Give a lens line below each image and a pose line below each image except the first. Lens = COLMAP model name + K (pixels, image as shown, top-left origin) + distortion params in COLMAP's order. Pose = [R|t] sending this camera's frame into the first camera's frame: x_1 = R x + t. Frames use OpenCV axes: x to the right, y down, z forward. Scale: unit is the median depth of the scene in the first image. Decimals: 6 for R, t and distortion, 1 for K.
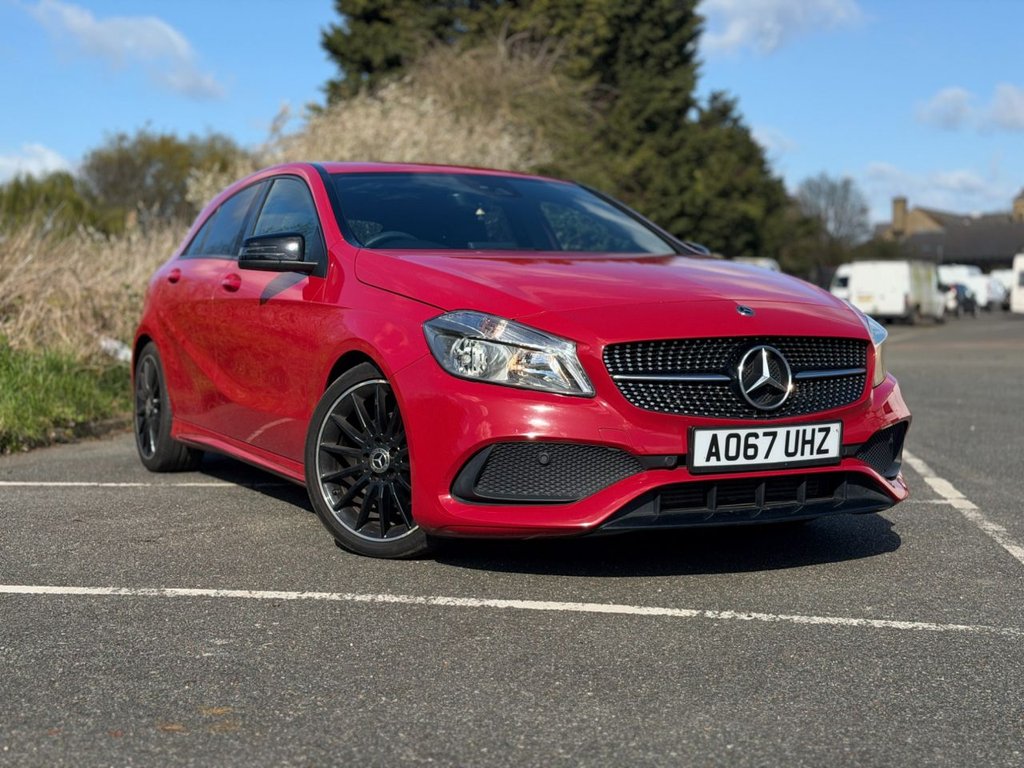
lens RADIAL K [[1423.1, 0, 524.1], [0, 1423.1, 386.6], [0, 0, 1]] dist [0.121702, 0.000000]
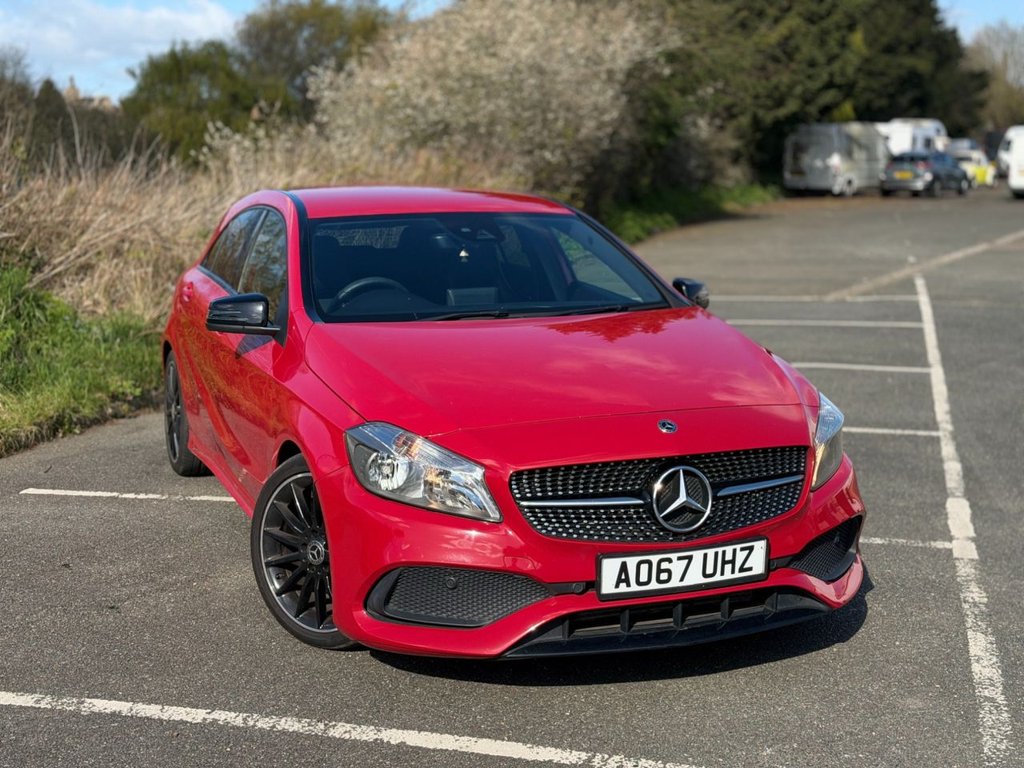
lens RADIAL K [[1423.1, 0, 521.4], [0, 1423.1, 391.2], [0, 0, 1]] dist [0.121702, 0.000000]
pose [[0.993746, 0.014686, -0.110690, 0.165886], [-0.003183, 0.994637, 0.103381, -0.180172], [0.111614, -0.102382, 0.988464, 0.028828]]
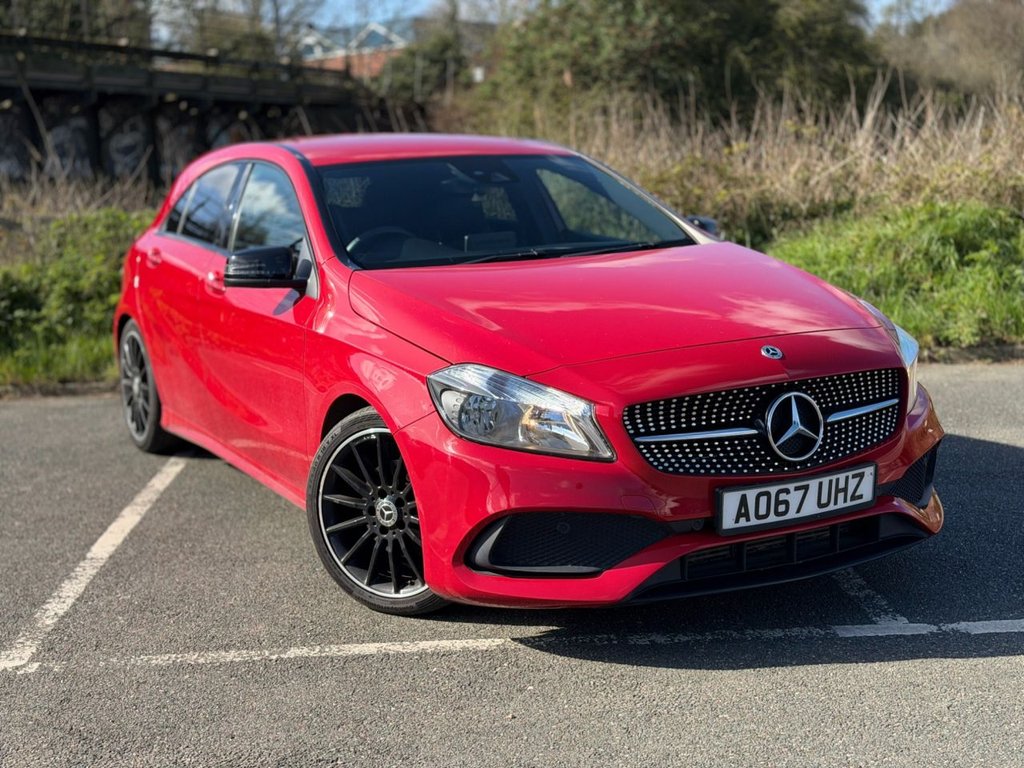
lens RADIAL K [[1423.1, 0, 507.1], [0, 1423.1, 392.0], [0, 0, 1]] dist [0.121702, 0.000000]
pose [[0.999308, -0.037101, -0.002719, -0.017052], [0.037165, 0.992542, 0.116103, -0.145012], [-0.001609, -0.116124, 0.993233, 0.069192]]
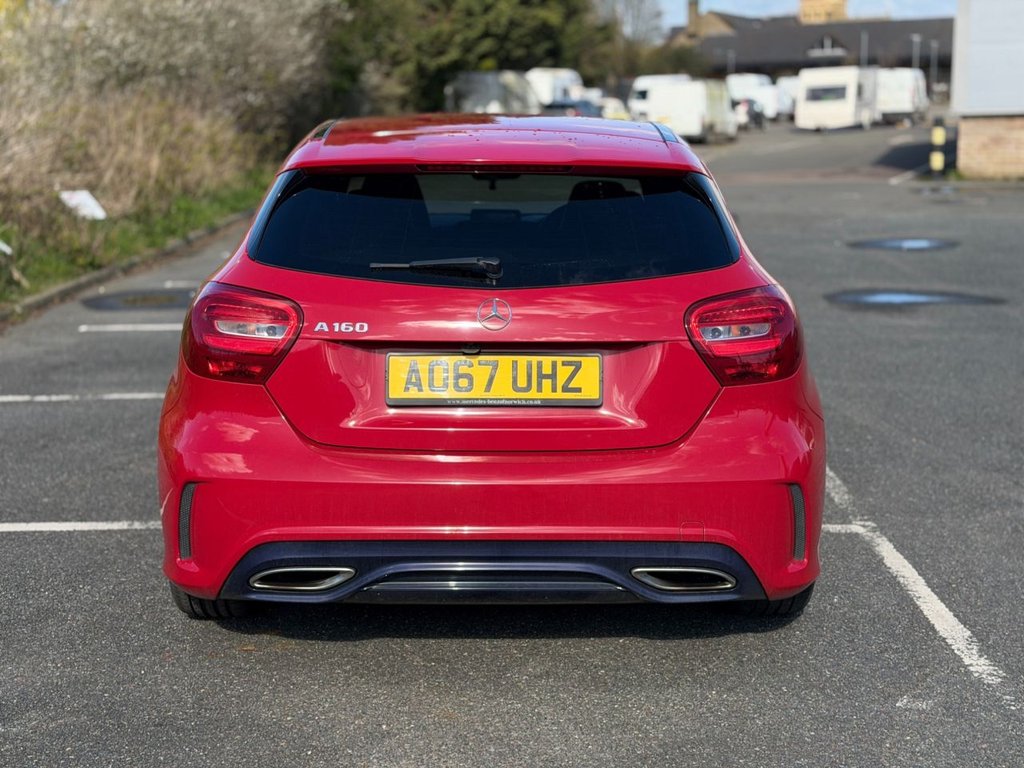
lens RADIAL K [[1423.1, 0, 531.3], [0, 1423.1, 380.4], [0, 0, 1]] dist [0.121702, 0.000000]
pose [[0.989478, -0.034264, 0.140564, -0.099300], [0.015501, 0.991066, 0.132469, -0.145123], [-0.143847, -0.128896, 0.981170, -0.286732]]
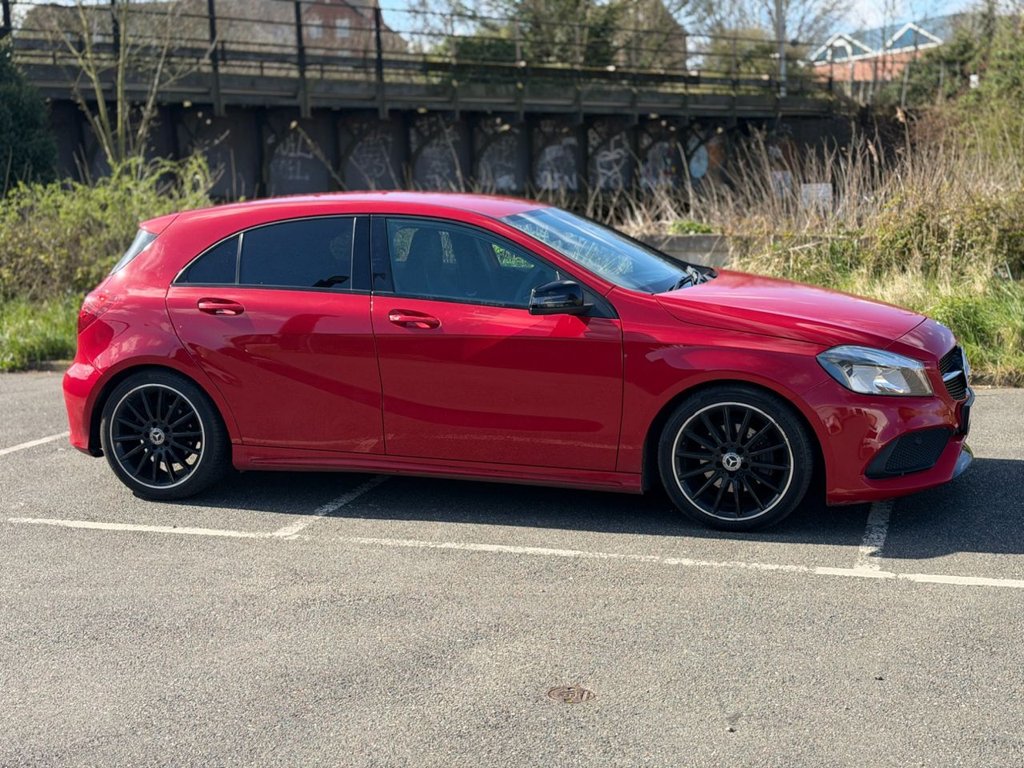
lens RADIAL K [[1423.1, 0, 501.6], [0, 1423.1, 387.1], [0, 0, 1]] dist [0.121702, 0.000000]
pose [[0.933610, 0.021843, -0.357626, 0.395755], [0.015705, 0.994686, 0.101751, -0.169500], [0.357948, -0.100613, 0.928305, -0.297162]]
